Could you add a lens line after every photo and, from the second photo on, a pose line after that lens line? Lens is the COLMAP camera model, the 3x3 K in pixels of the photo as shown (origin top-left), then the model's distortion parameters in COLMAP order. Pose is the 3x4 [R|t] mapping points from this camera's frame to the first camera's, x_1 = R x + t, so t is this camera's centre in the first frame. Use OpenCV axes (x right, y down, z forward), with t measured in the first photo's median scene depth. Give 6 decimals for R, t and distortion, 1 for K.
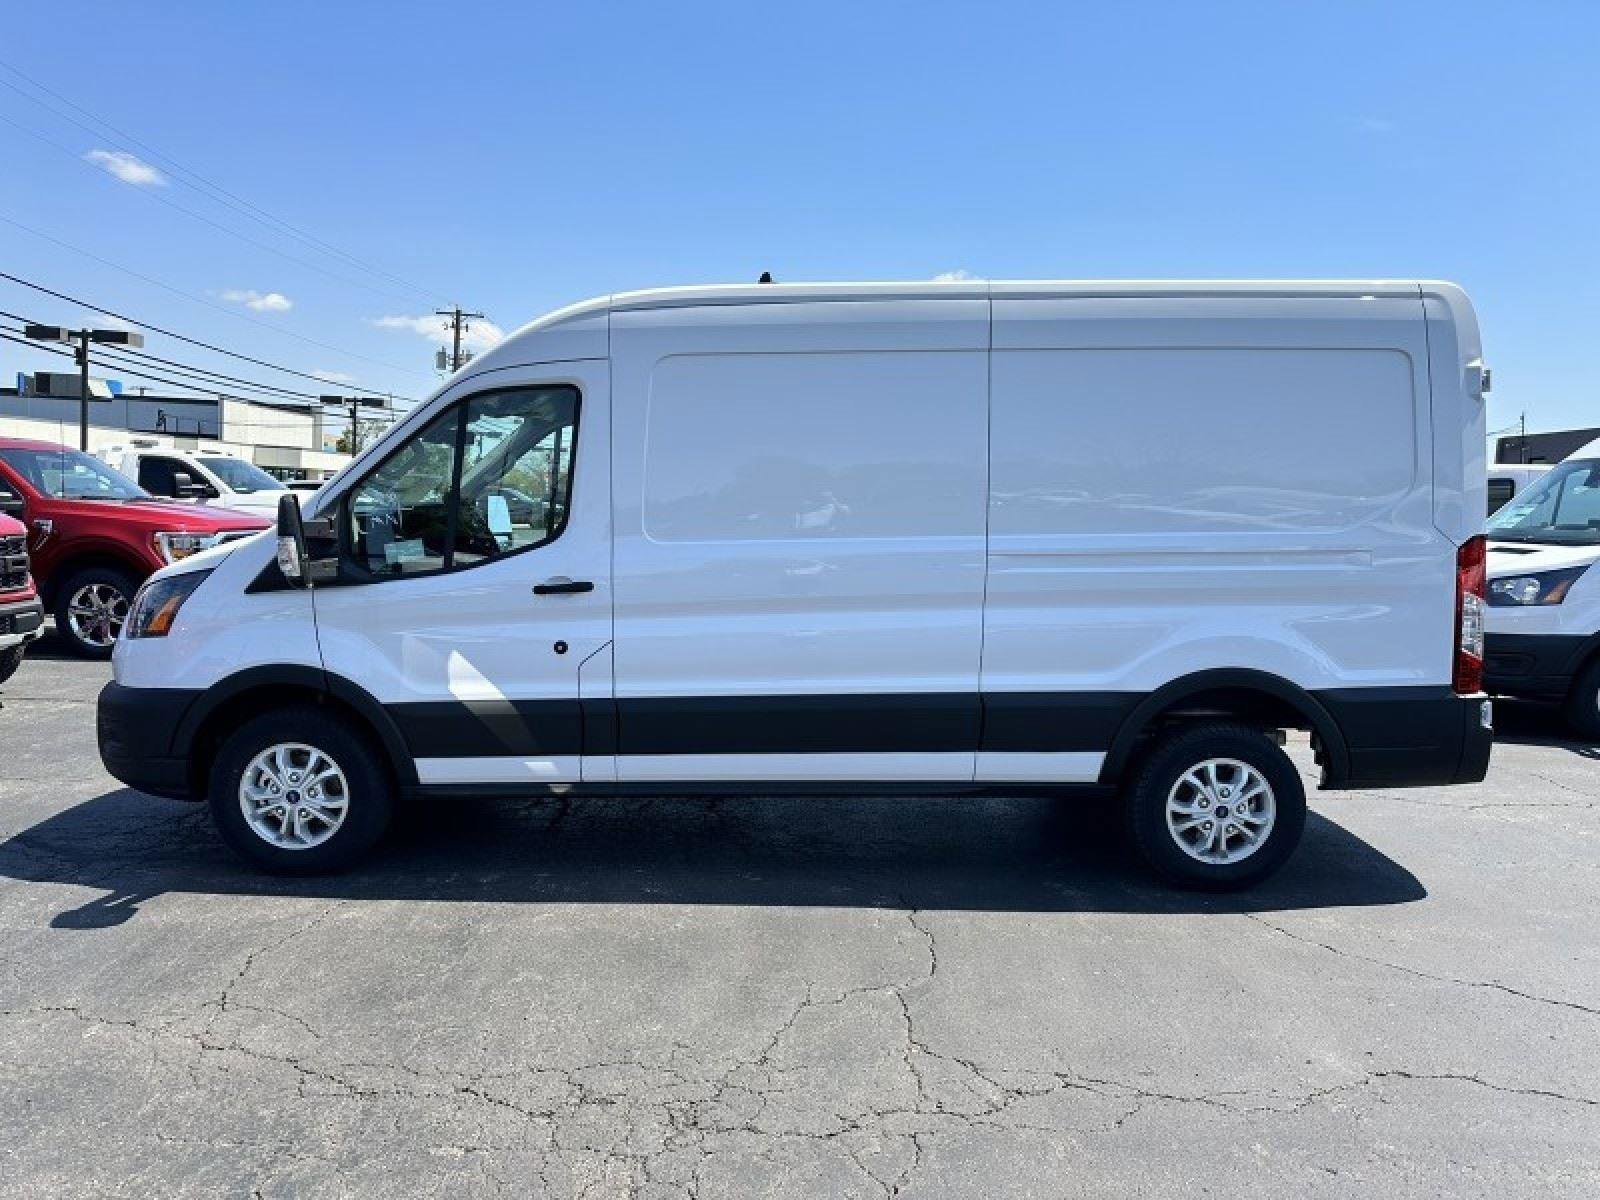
lens RADIAL K [[1095.4, 0, 792.3], [0, 1095.4, 598.6], [0, 0, 1]] dist [0.066860, -0.070943]
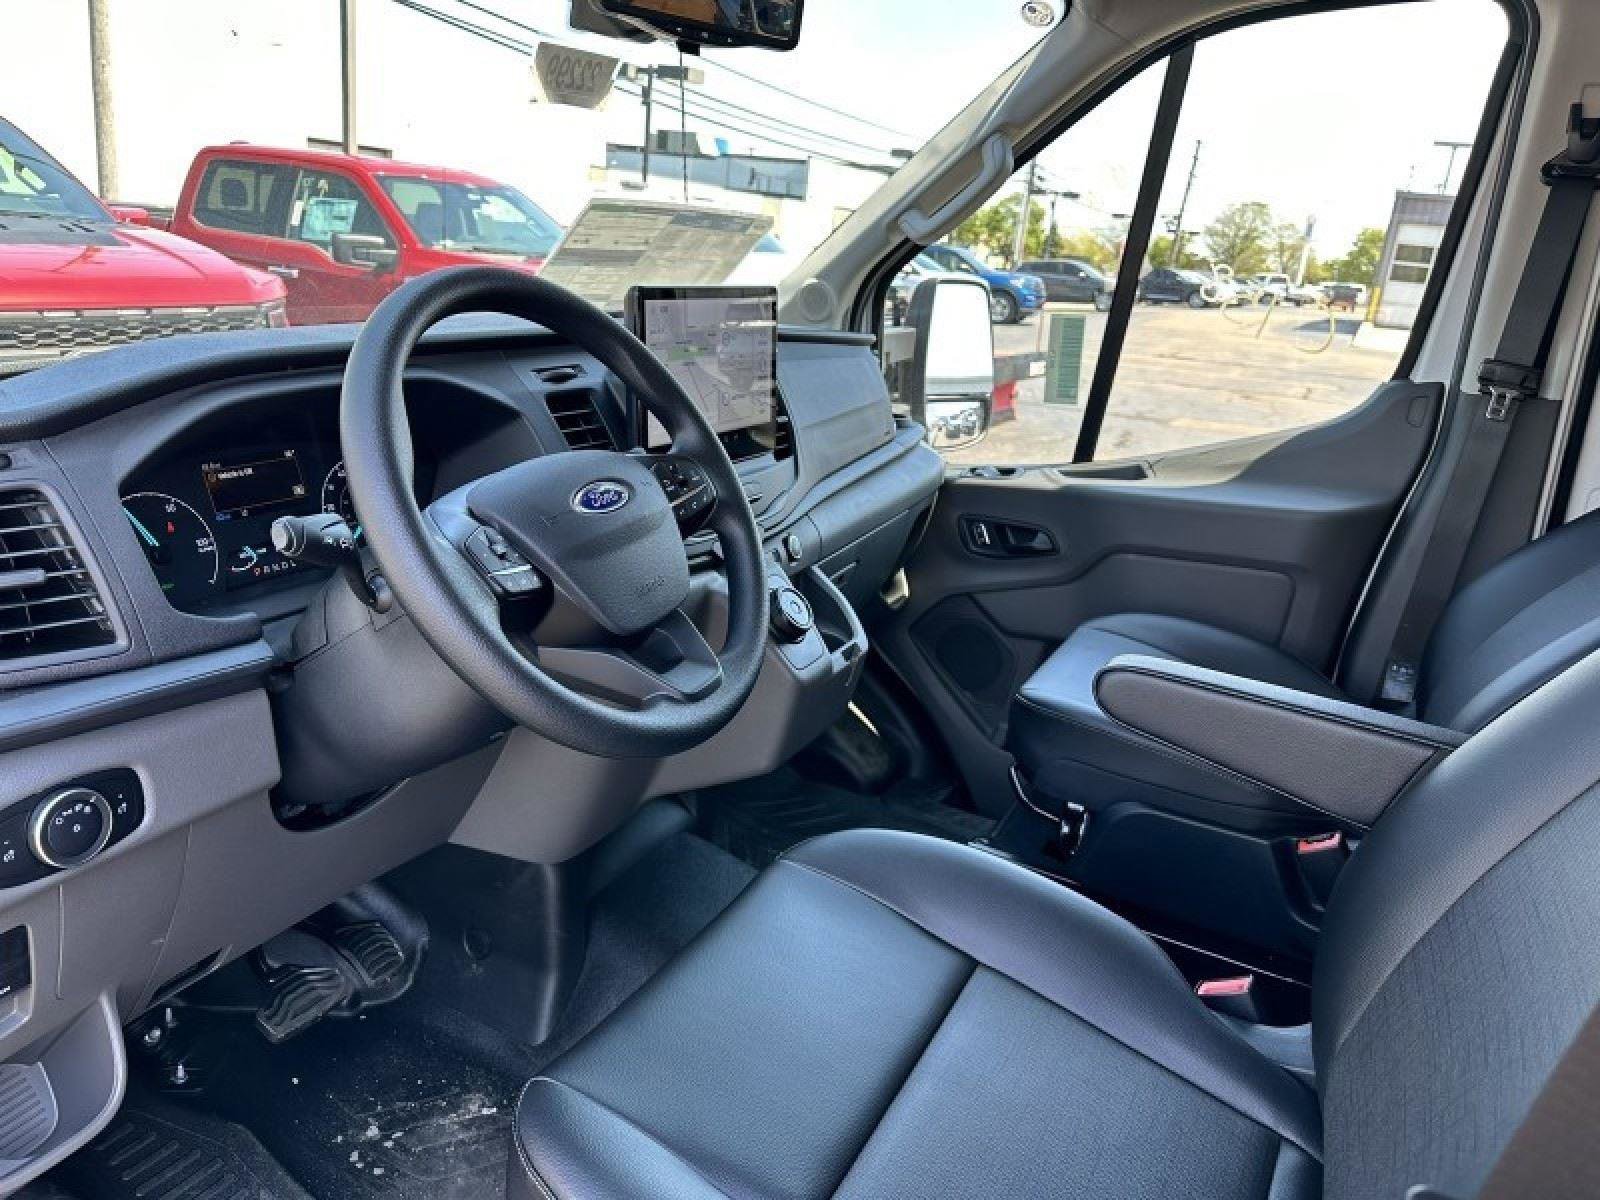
lens RADIAL K [[1095.4, 0, 792.3], [0, 1095.4, 598.6], [0, 0, 1]] dist [0.066860, -0.070943]
pose [[0.877762, 0.181465, -0.443402, -0.022489], [-0.091857, 0.972067, 0.215983, -0.010800], [0.470209, -0.148852, 0.869912, 0.105909]]
